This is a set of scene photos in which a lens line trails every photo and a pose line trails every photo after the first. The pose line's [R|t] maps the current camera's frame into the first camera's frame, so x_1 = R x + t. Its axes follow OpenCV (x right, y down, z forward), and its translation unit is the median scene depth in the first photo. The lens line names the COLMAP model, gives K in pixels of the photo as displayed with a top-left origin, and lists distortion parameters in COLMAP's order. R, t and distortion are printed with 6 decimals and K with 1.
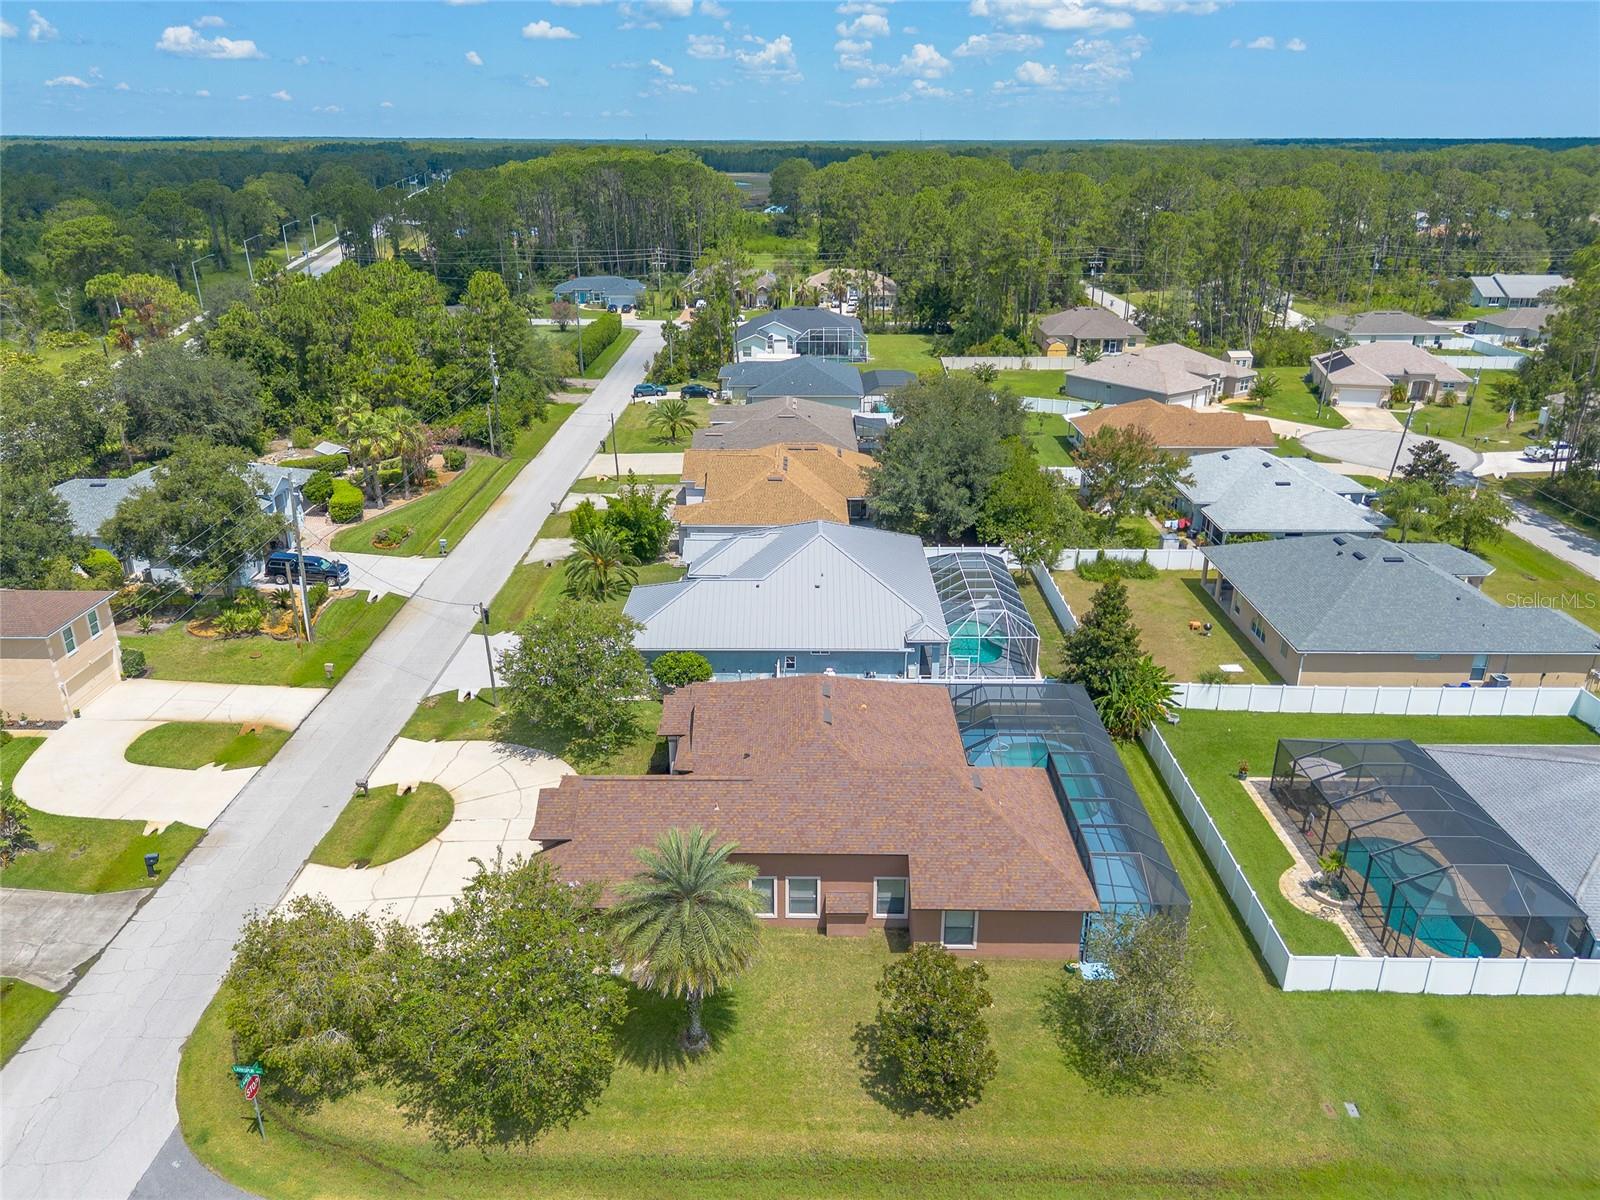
lens RADIAL K [[1117.7, 0, 798.5], [0, 1117.7, 636.7], [0, 0, 1]] dist [0.078627, -0.074988]
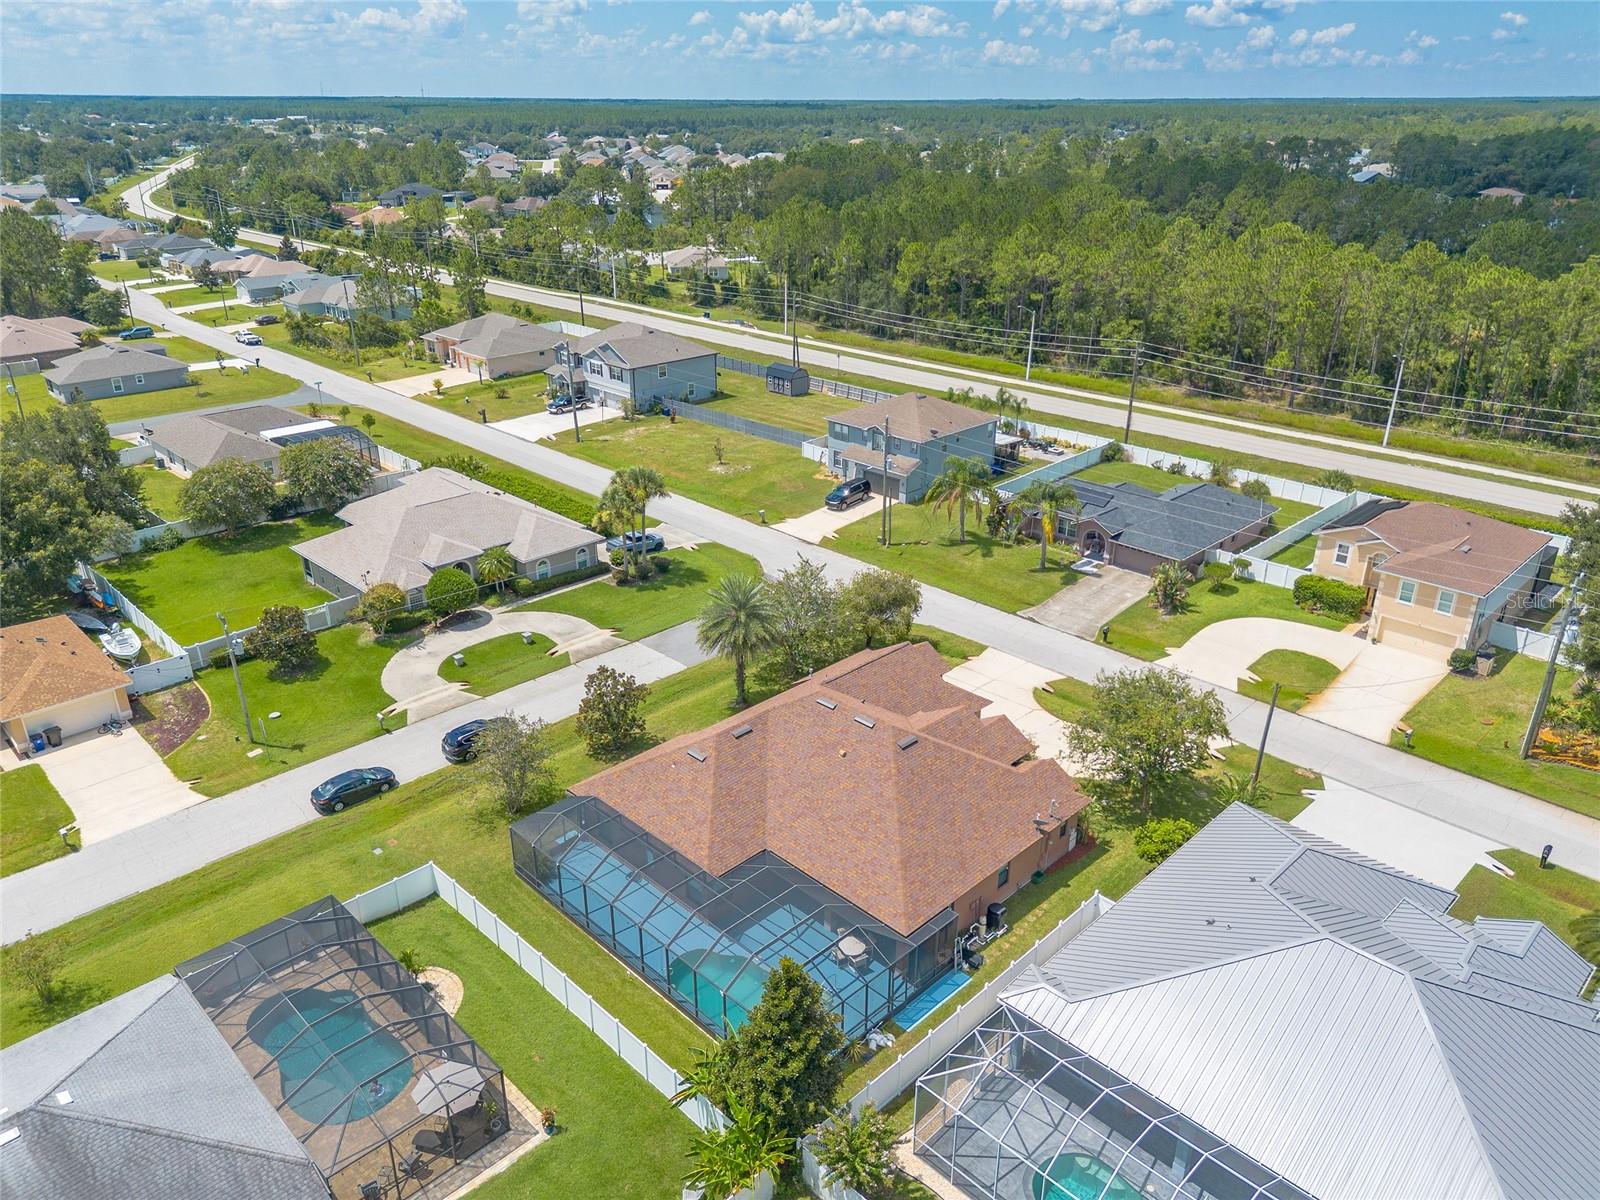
lens RADIAL K [[1117.7, 0, 798.5], [0, 1117.7, 636.7], [0, 0, 1]] dist [0.078627, -0.074988]
pose [[-0.703521, 0.304792, -0.641997, 0.552132], [-0.288985, 0.702613, 0.650248, -0.517224], [0.649266, 0.642991, -0.406223, 1.020132]]
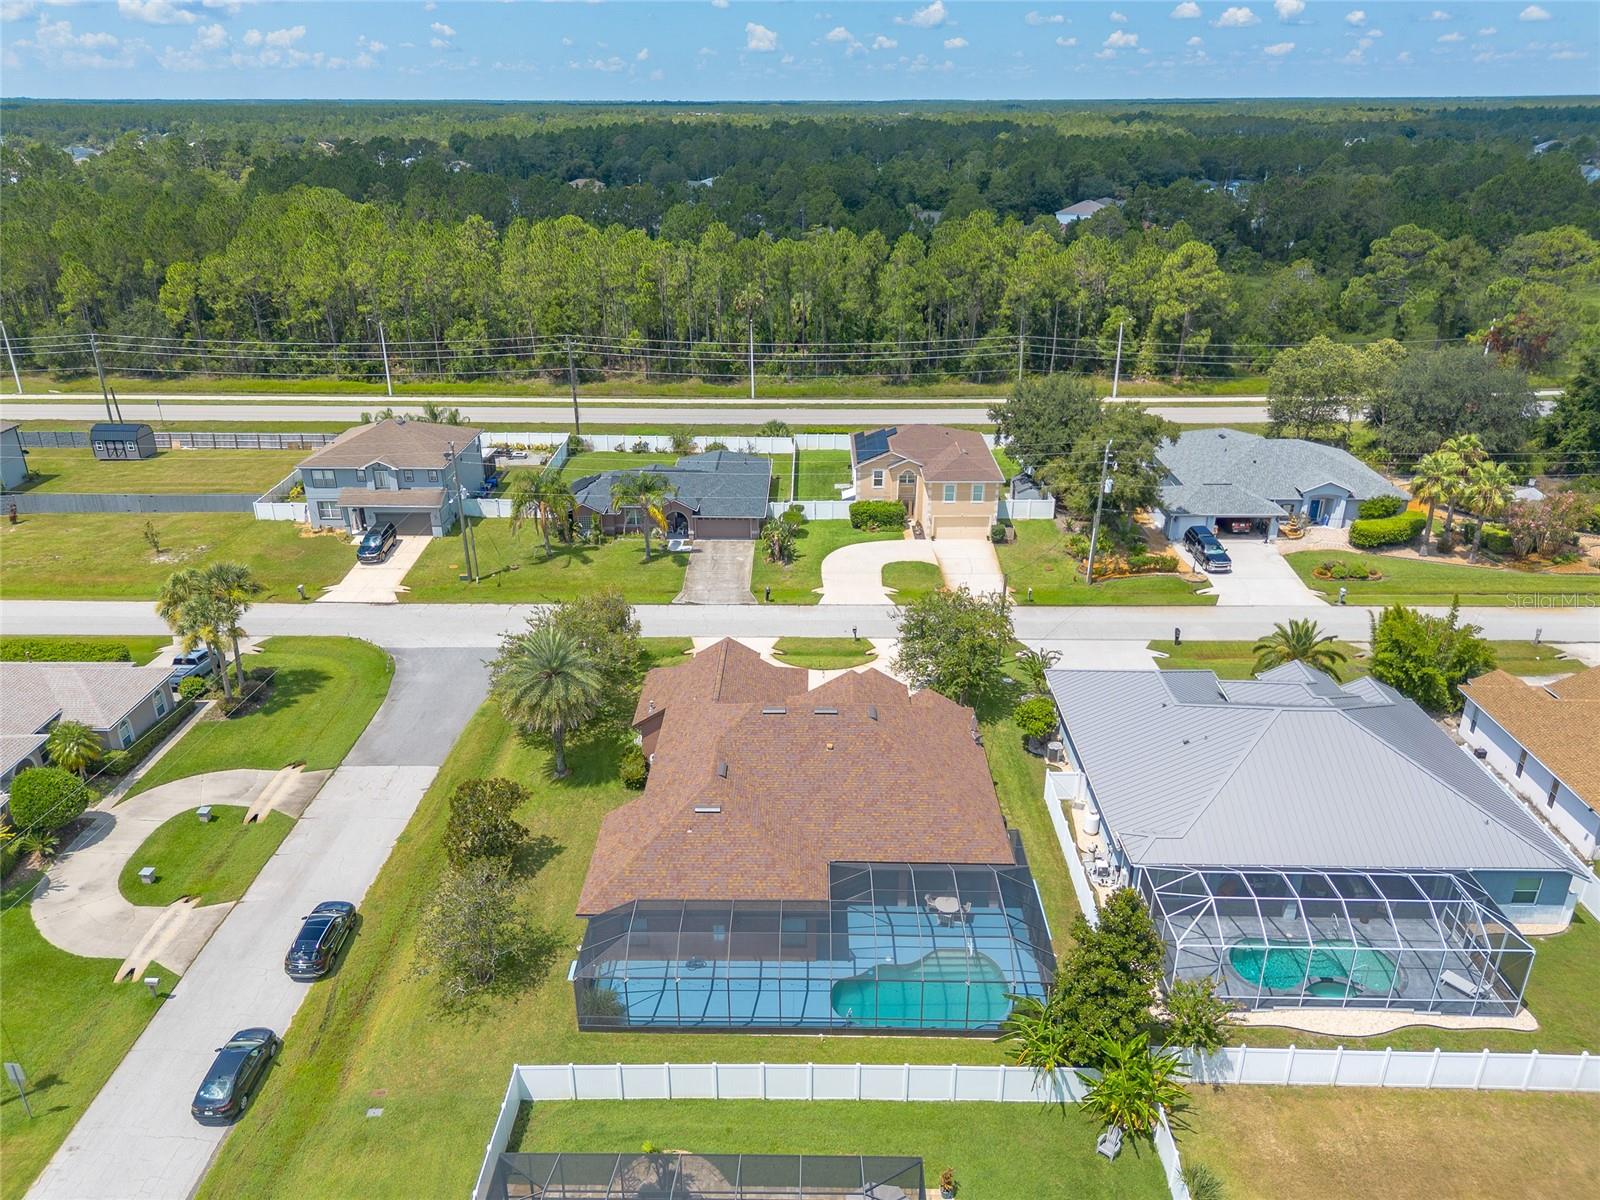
lens RADIAL K [[1117.7, 0, 798.5], [0, 1117.7, 636.7], [0, 0, 1]] dist [0.078627, -0.074988]
pose [[-0.005279, 0.429608, -0.903000, 0.732209], [-0.402484, 0.825727, 0.395197, -0.321634], [0.915412, 0.365529, 0.168551, 0.586287]]
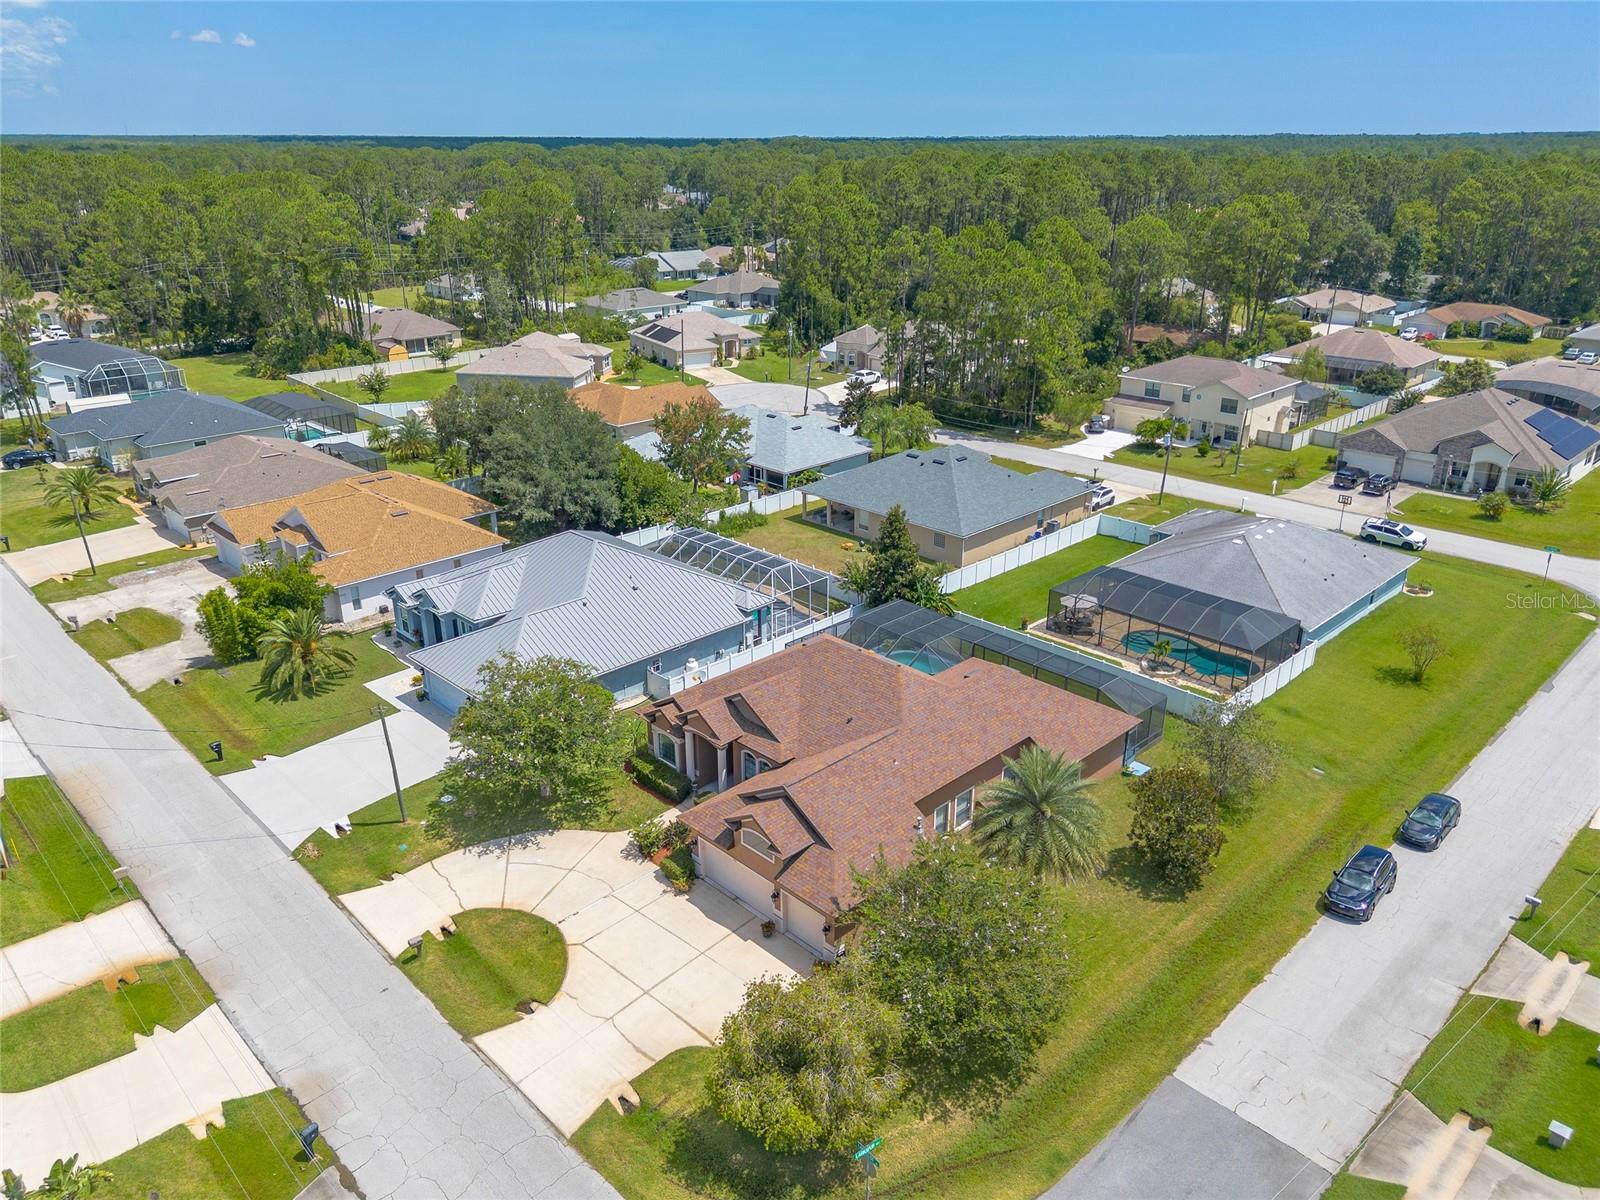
lens RADIAL K [[1117.7, 0, 798.5], [0, 1117.7, 636.7], [0, 0, 1]] dist [0.078627, -0.074988]
pose [[0.708053, -0.289437, 0.644118, -0.542657], [0.288178, 0.951165, 0.110627, -0.073738], [-0.644682, 0.107291, 0.756884, 0.158117]]
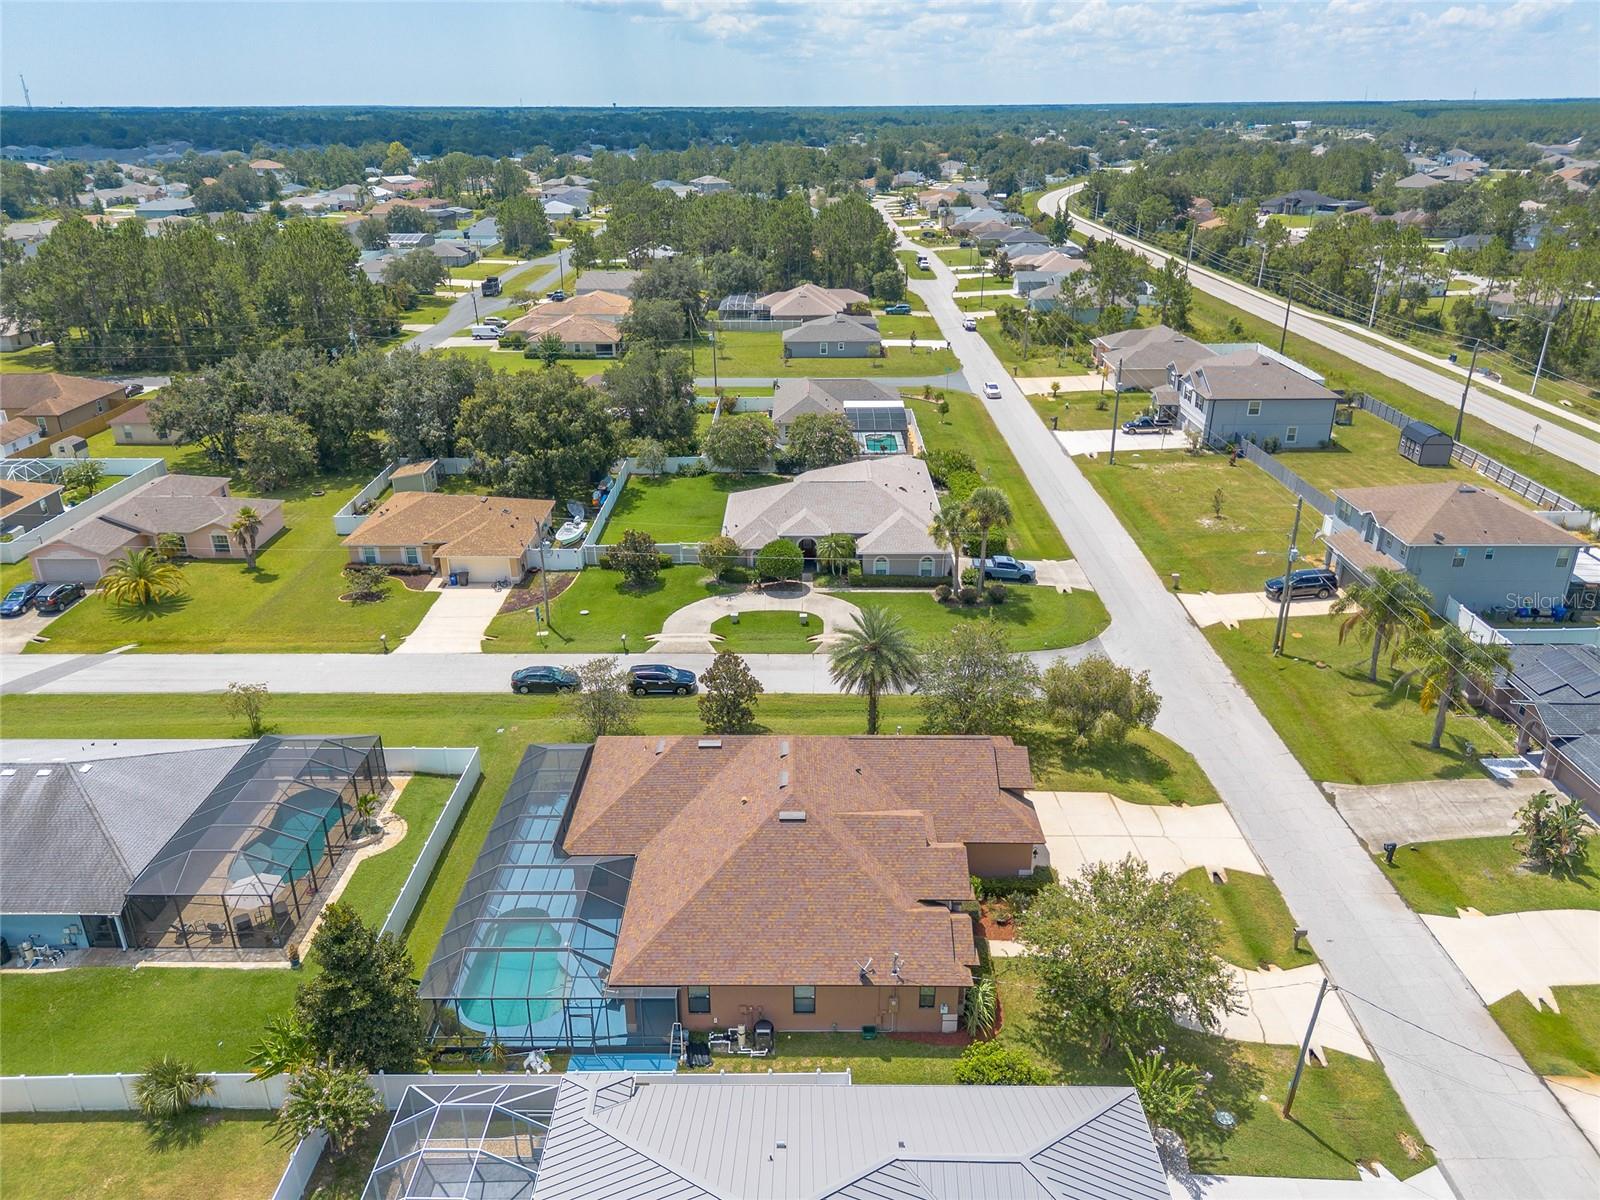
lens RADIAL K [[1117.7, 0, 798.5], [0, 1117.7, 636.7], [0, 0, 1]] dist [0.078627, -0.074988]
pose [[-0.999995, 0.003158, -0.000595, 0.009195], [0.001617, 0.654407, 0.756141, -0.587150], [0.002777, 0.756136, -0.654409, 1.177413]]
